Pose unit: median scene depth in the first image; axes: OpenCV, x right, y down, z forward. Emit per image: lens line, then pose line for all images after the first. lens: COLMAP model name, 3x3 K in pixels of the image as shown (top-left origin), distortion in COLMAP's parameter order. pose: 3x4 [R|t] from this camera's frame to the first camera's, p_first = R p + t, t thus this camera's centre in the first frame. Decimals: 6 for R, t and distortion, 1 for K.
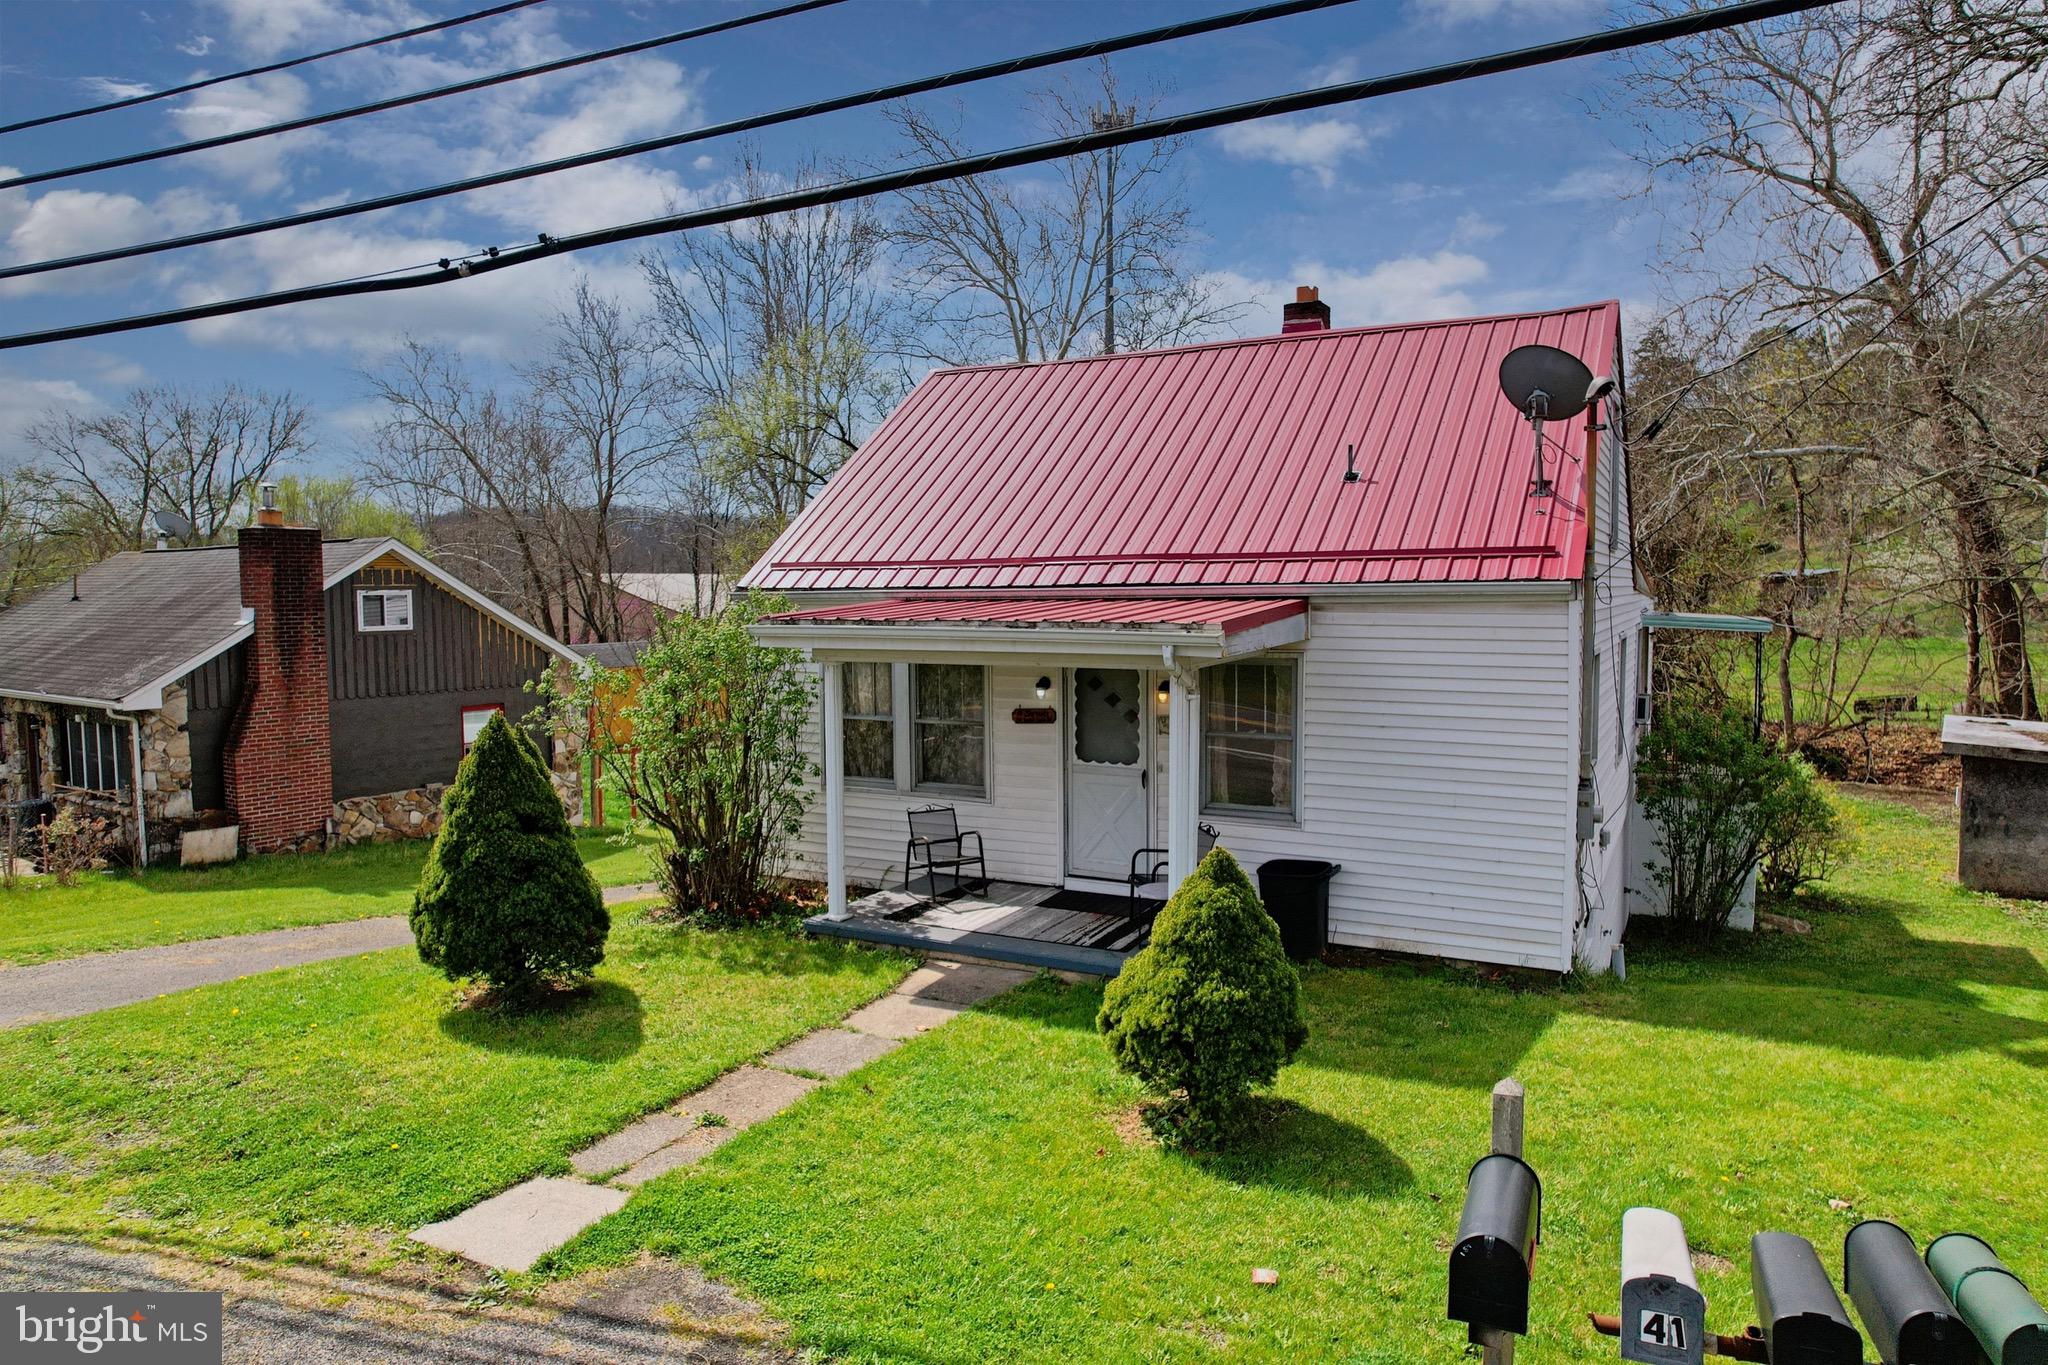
lens RADIAL K [[1309.8, 0, 1018.6], [0, 1309.8, 672.8], [0, 0, 1]] dist [-0.067342, 0.056573]
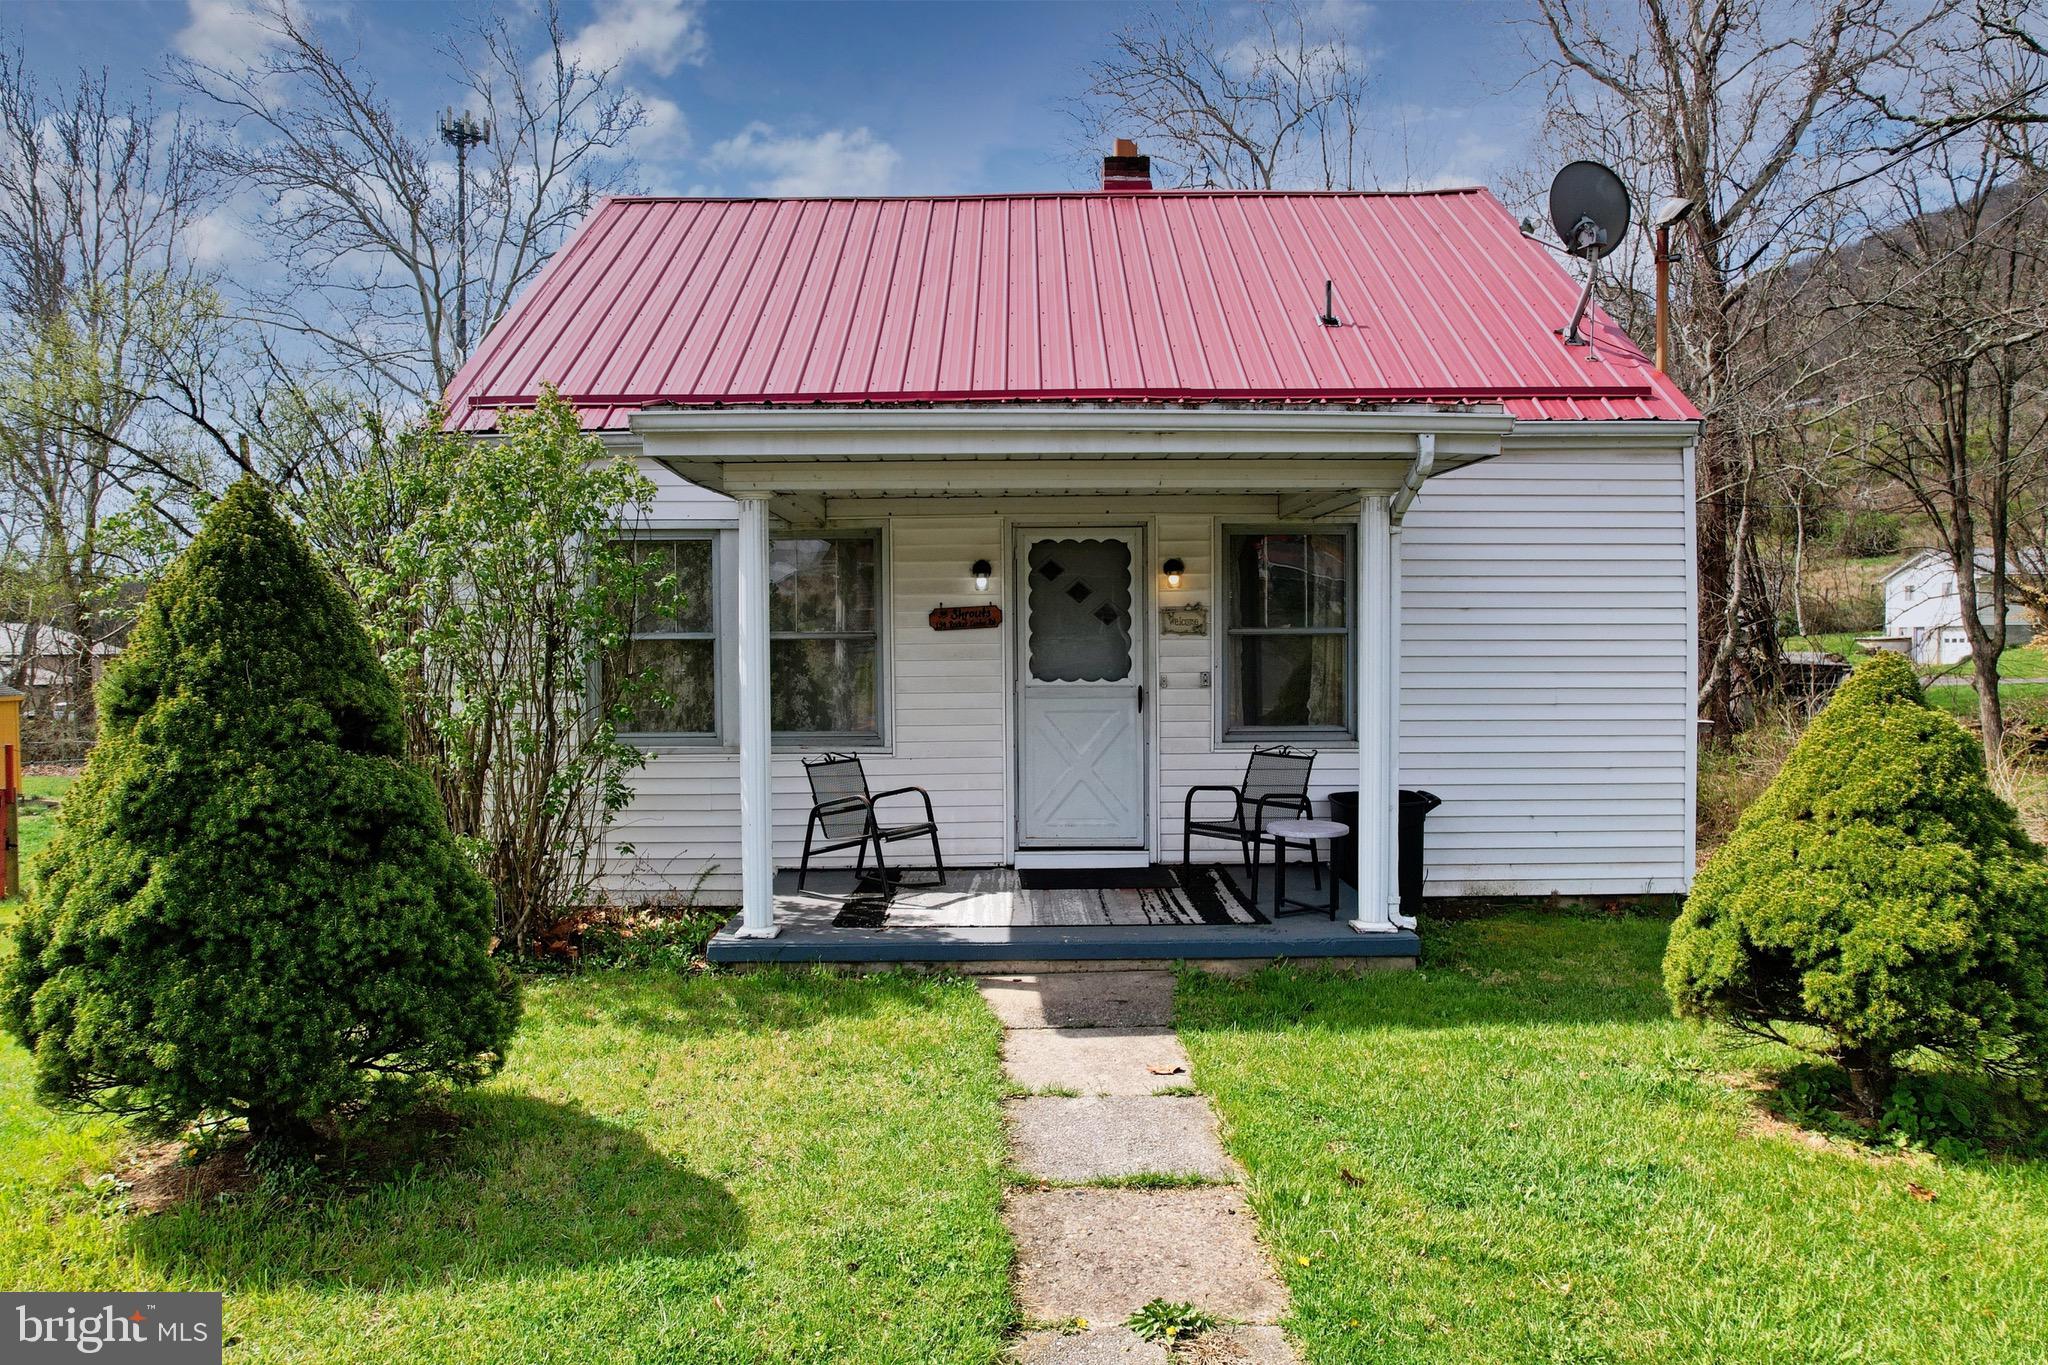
lens RADIAL K [[1309.8, 0, 1017.3], [0, 1309.8, 680.4], [0, 0, 1]] dist [-0.067342, 0.056573]
pose [[0.876563, -0.010784, 0.481166, -0.304752], [0.032195, 0.998823, -0.036266, 0.094829], [-0.480209, 0.047281, 0.875879, 0.407250]]
